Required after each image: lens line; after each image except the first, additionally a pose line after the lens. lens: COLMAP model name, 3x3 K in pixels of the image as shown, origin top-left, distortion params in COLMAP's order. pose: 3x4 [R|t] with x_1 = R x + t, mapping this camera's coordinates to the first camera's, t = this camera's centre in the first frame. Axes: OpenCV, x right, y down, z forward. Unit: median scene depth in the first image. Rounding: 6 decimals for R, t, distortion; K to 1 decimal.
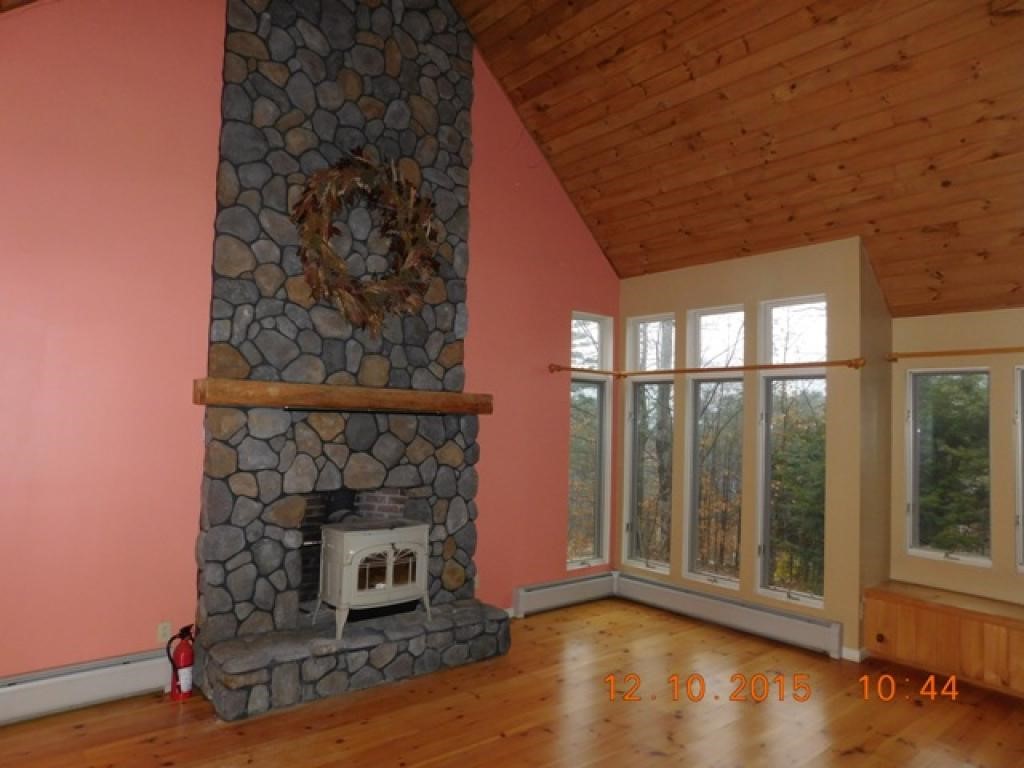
lens RADIAL K [[672.9, 0, 512.4], [0, 672.9, 389.7], [0, 0, 1]] dist [-0.061283, 0.028664]
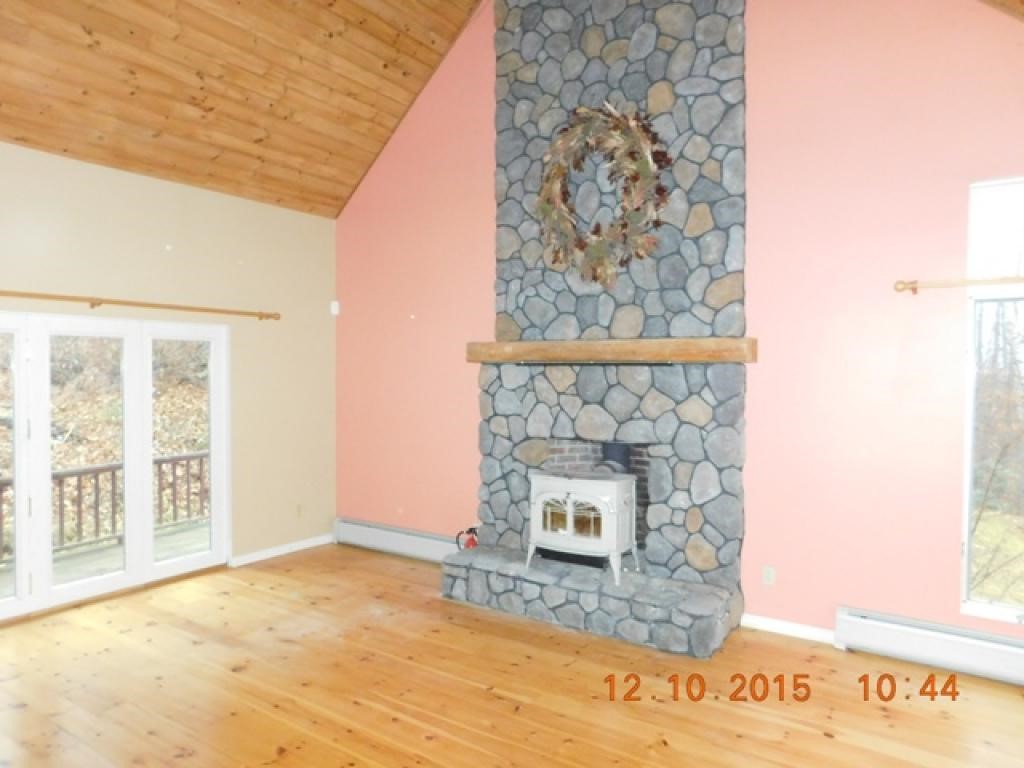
lens RADIAL K [[672.9, 0, 507.7], [0, 672.9, 387.2], [0, 0, 1]] dist [-0.061283, 0.028664]
pose [[0.286154, 0.002917, -0.958179, 0.729572], [0.047464, 0.998725, 0.017216, 0.044800], [0.957007, -0.050405, 0.285651, 0.595340]]
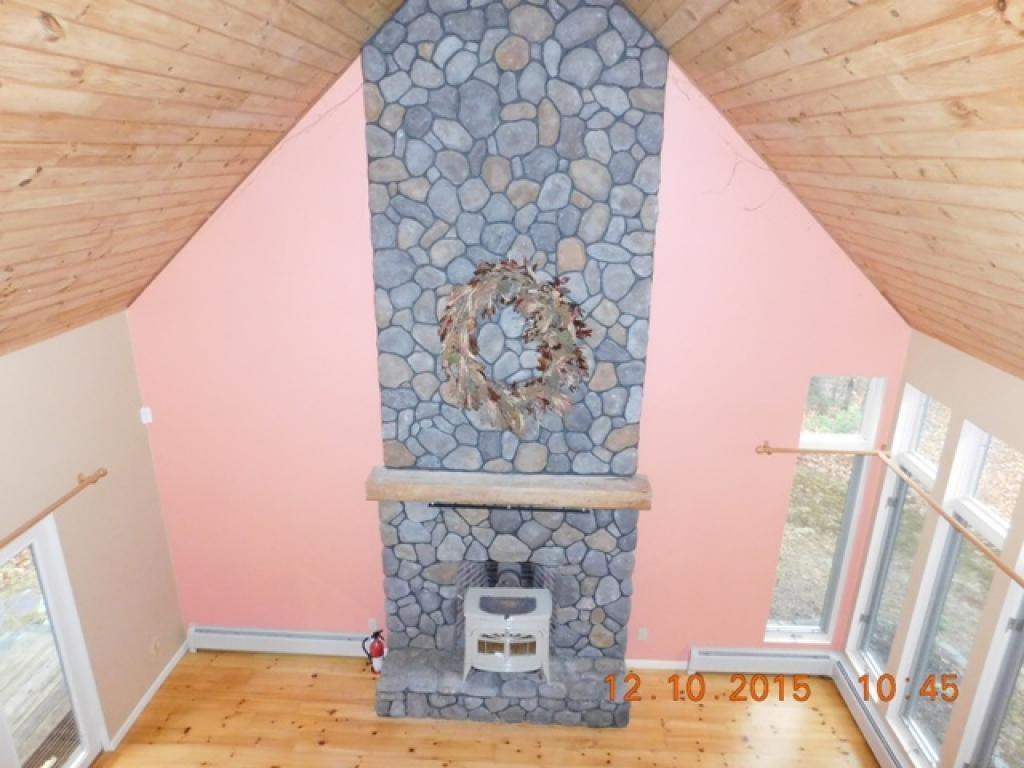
lens RADIAL K [[672.9, 0, 507.2], [0, 672.9, 392.9], [0, 0, 1]] dist [-0.061283, 0.028664]
pose [[0.739885, 0.211001, -0.638787, 0.450975], [0.037342, 0.935194, 0.352160, -0.533077], [0.671696, -0.284412, 0.684058, 0.304699]]
